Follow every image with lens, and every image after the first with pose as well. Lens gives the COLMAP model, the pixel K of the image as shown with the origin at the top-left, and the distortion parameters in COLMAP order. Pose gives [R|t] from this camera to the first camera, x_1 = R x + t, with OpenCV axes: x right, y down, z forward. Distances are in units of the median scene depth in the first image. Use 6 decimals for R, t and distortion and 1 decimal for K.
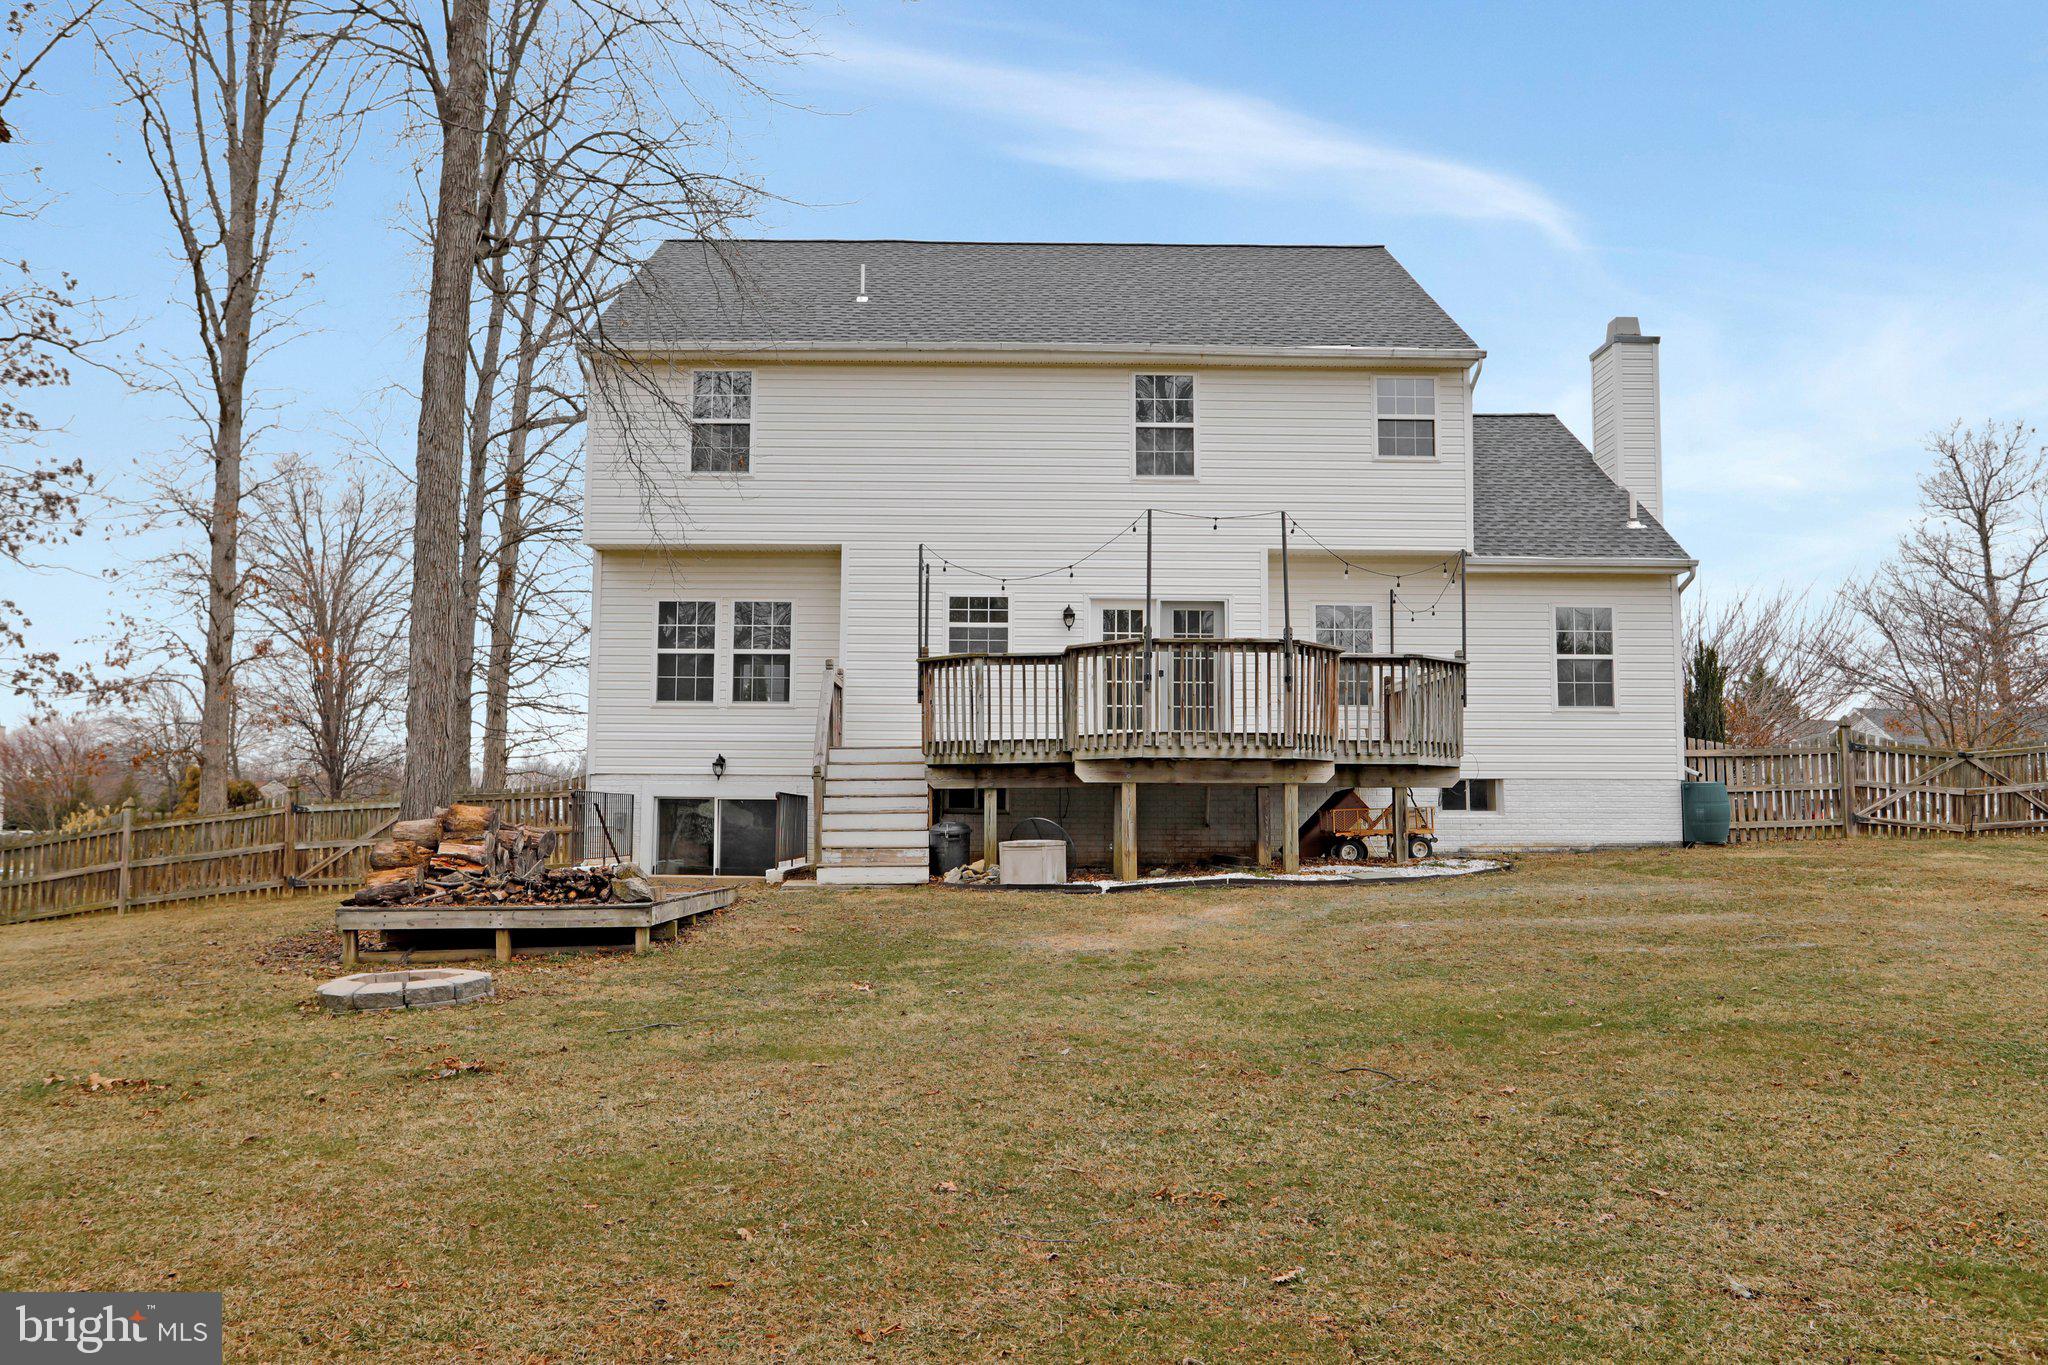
lens RADIAL K [[1524.0, 0, 1024.0], [0, 1524.0, 682.5], [0, 0, 1]] dist [-0.019600, 0.005432]
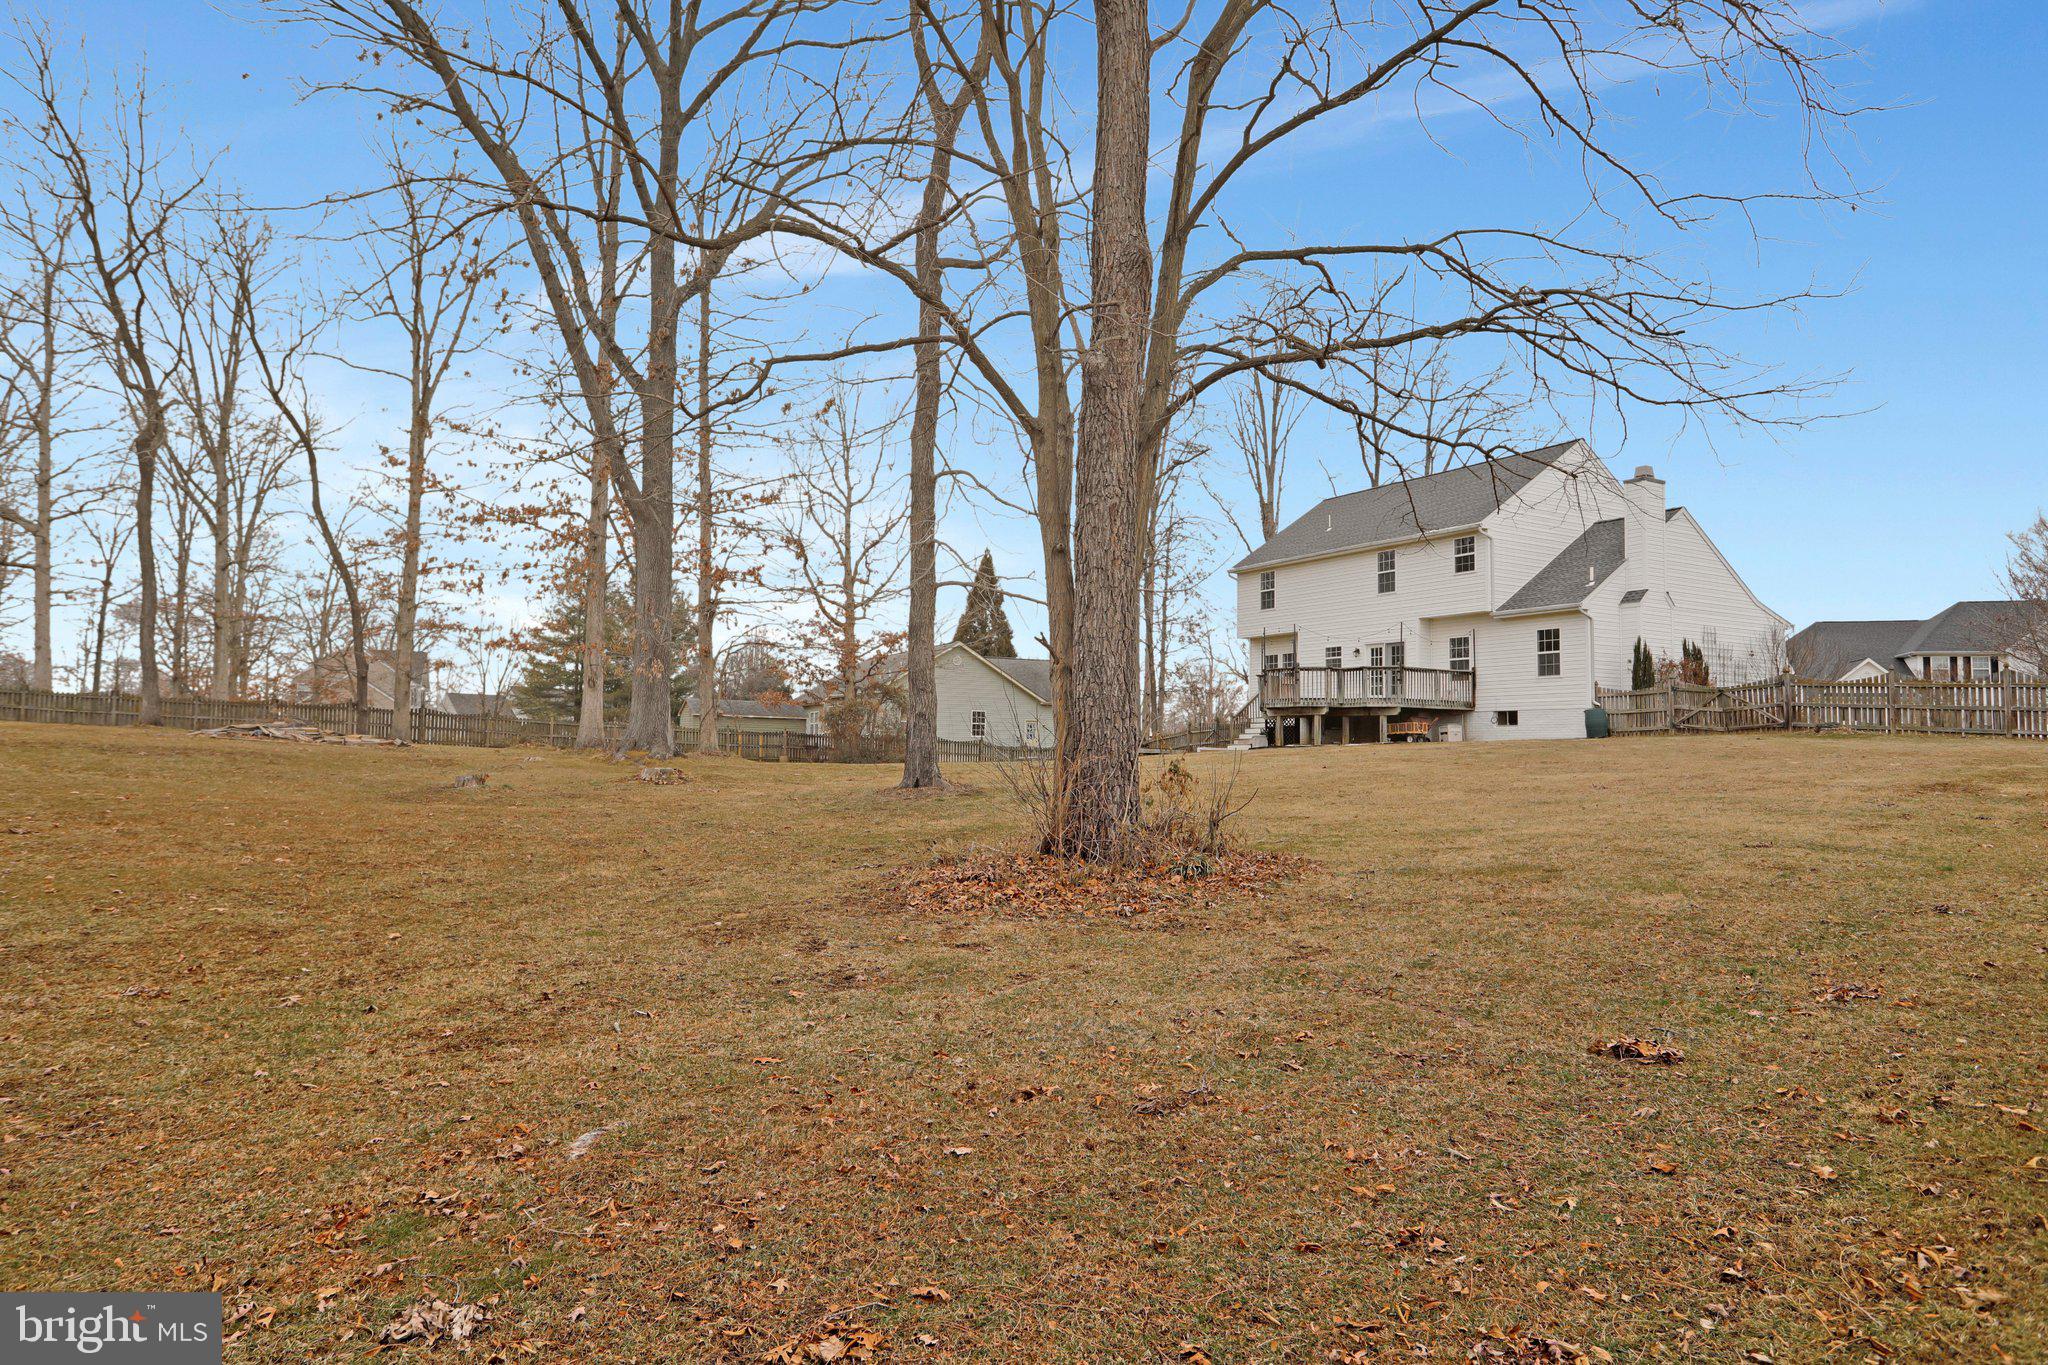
lens RADIAL K [[1305.6, 0, 1024.0], [0, 1305.6, 682.5], [0, 0, 1]] dist [0.000710, 0.000029]
pose [[0.484789, -0.048327, -0.873295, 1.647883], [0.065289, 0.997686, -0.018967, 0.012374], [0.872191, -0.047822, 0.486823, -0.555209]]
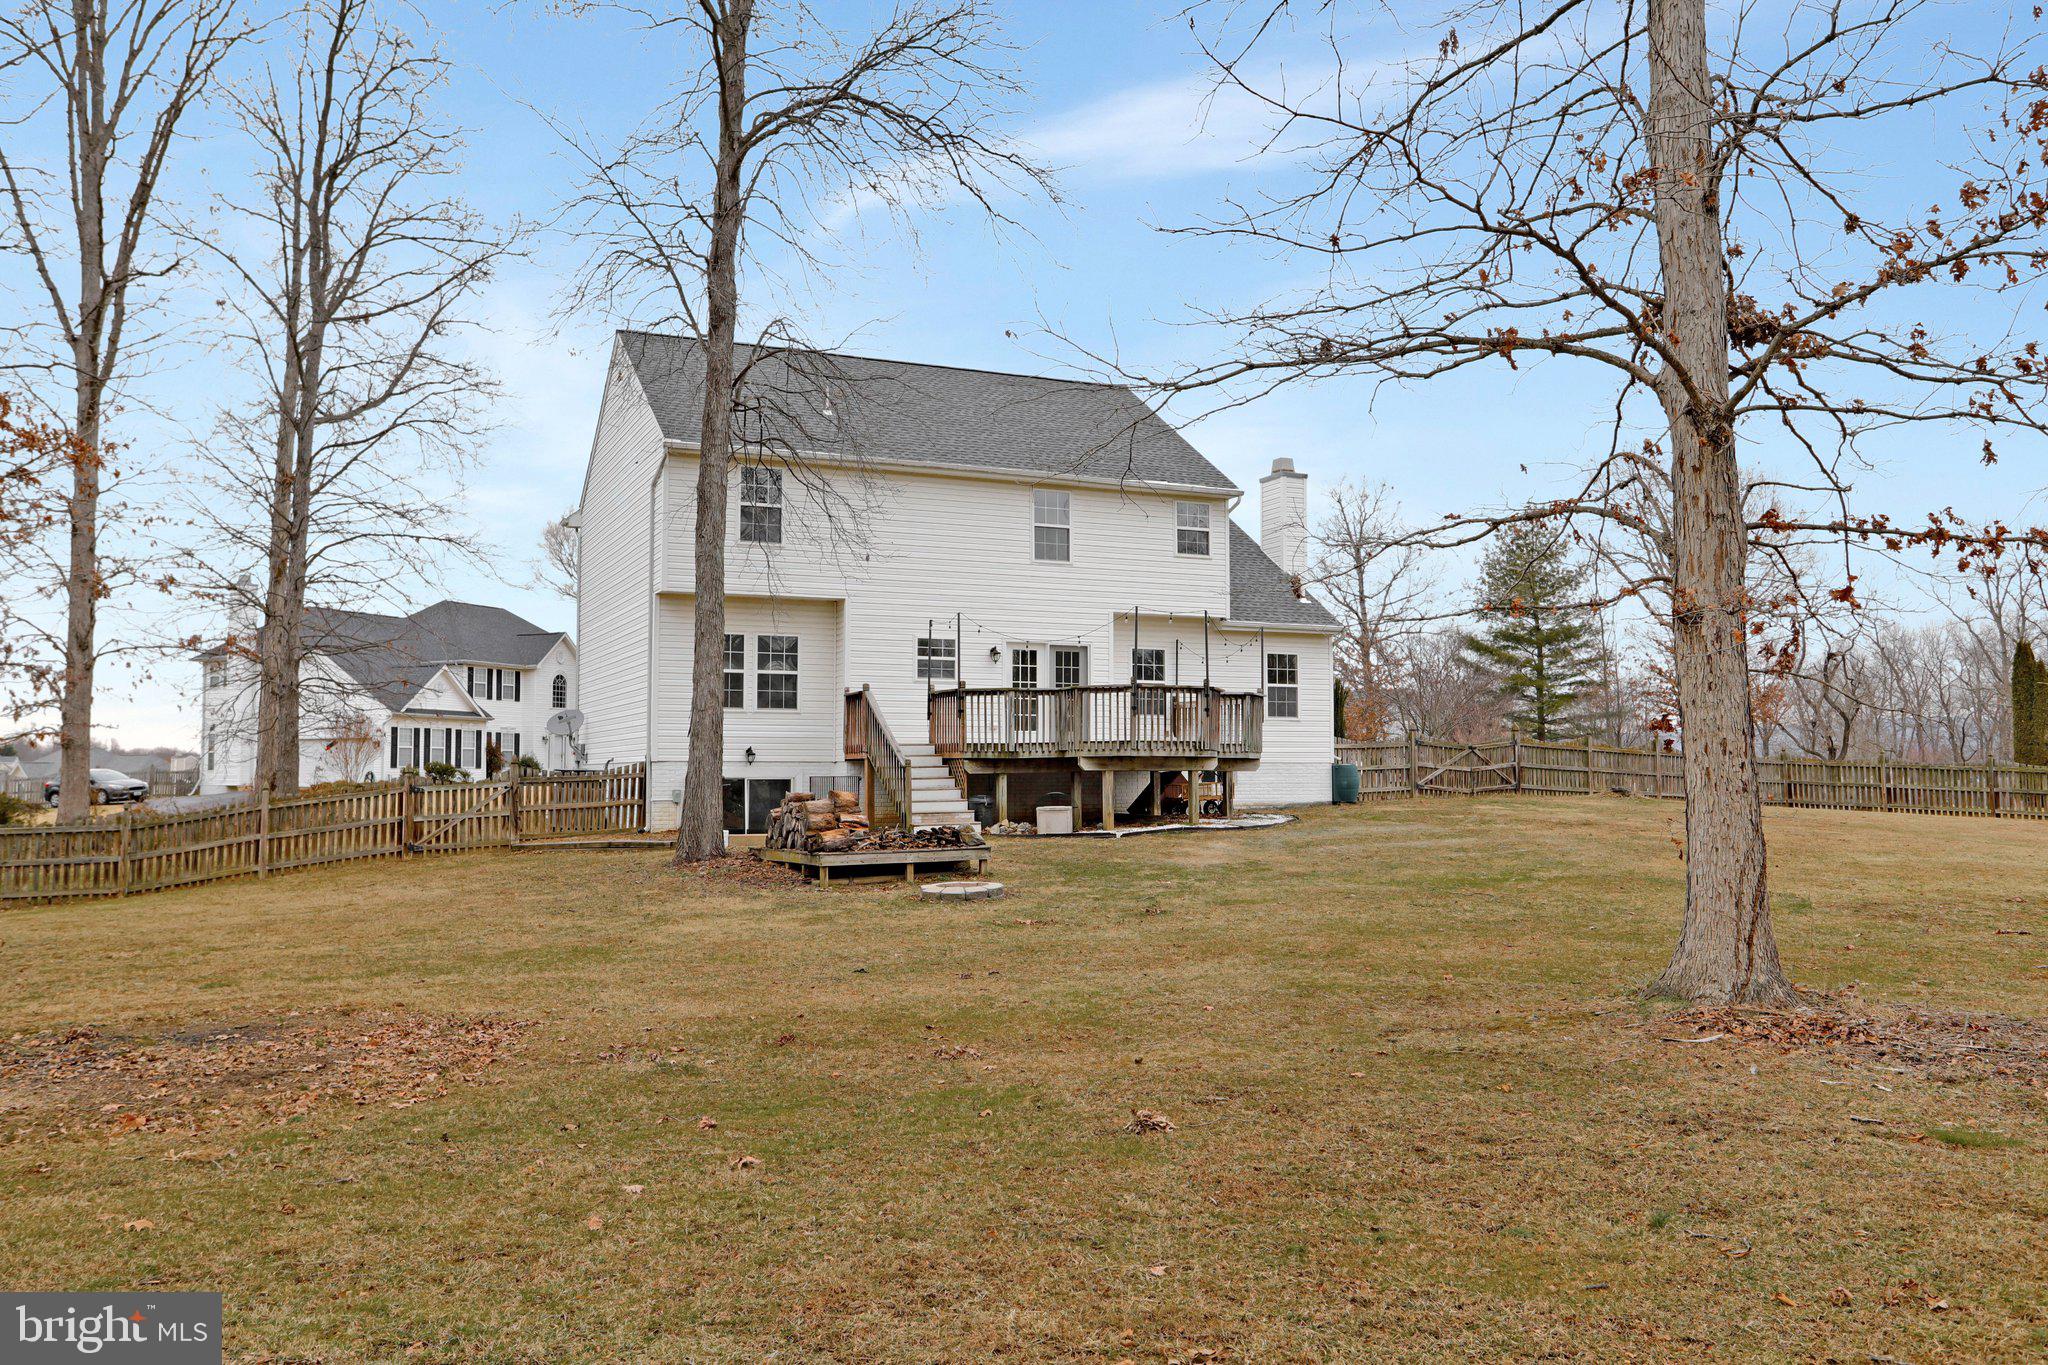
lens RADIAL K [[1558.4, 0, 1030.9], [0, 1558.4, 677.8], [0, 0, 1]] dist [-0.036446, 0.000121]
pose [[0.913228, 0.018846, 0.407013, -0.540640], [-0.029427, 0.999372, 0.019752, -0.050204], [-0.406385, -0.030015, 0.913209, -0.382215]]
